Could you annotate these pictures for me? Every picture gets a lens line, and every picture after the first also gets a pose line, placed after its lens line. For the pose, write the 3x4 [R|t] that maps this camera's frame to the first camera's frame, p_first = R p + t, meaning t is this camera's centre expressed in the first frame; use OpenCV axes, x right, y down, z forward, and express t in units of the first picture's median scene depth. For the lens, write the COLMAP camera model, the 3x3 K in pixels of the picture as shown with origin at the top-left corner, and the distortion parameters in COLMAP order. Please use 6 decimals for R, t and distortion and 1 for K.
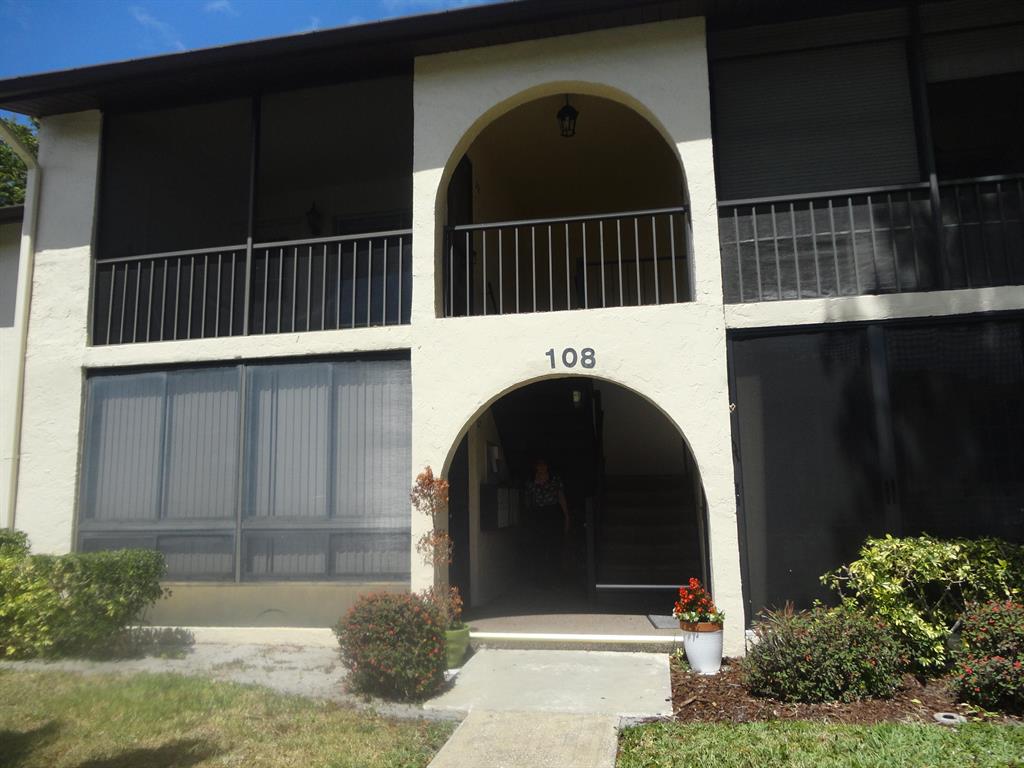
lens RADIAL K [[760.3, 0, 507.0], [0, 760.3, 386.8], [0, 0, 1]] dist [-0.018051, 0.006755]
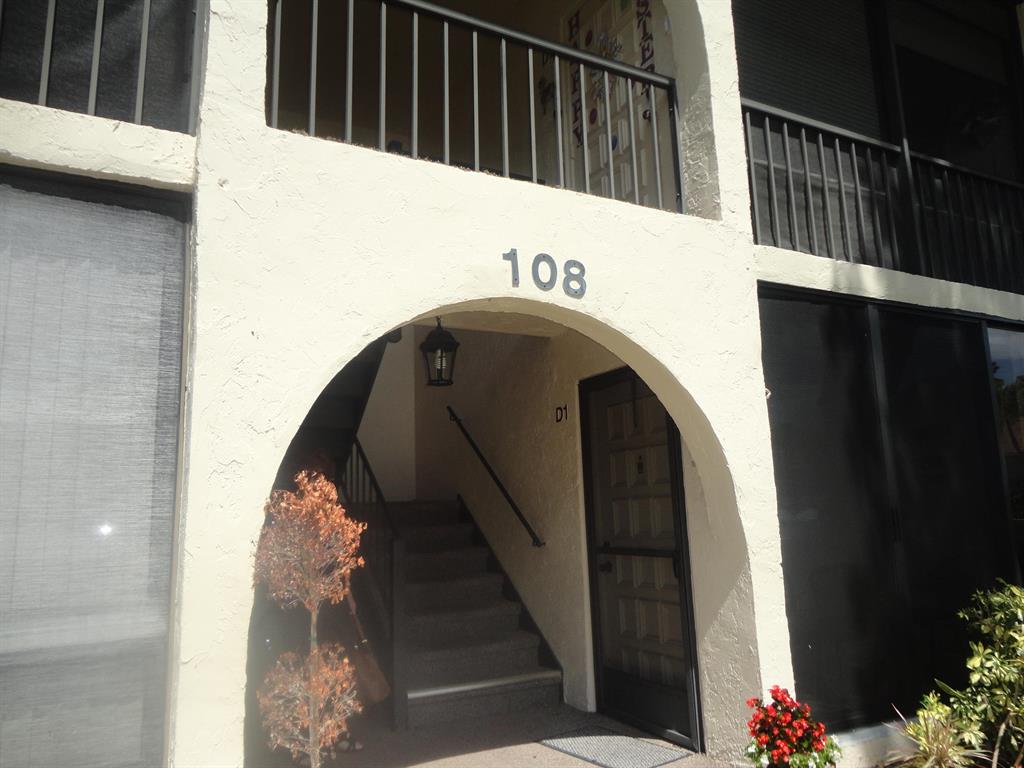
lens RADIAL K [[760.3, 0, 507.0], [0, 760.3, 386.8], [0, 0, 1]] dist [-0.018051, 0.006755]
pose [[0.761517, 0.103856, 0.639770, -0.262148], [-0.079928, 0.994592, -0.066318, 0.076449], [-0.643198, -0.000634, 0.765700, 0.623372]]
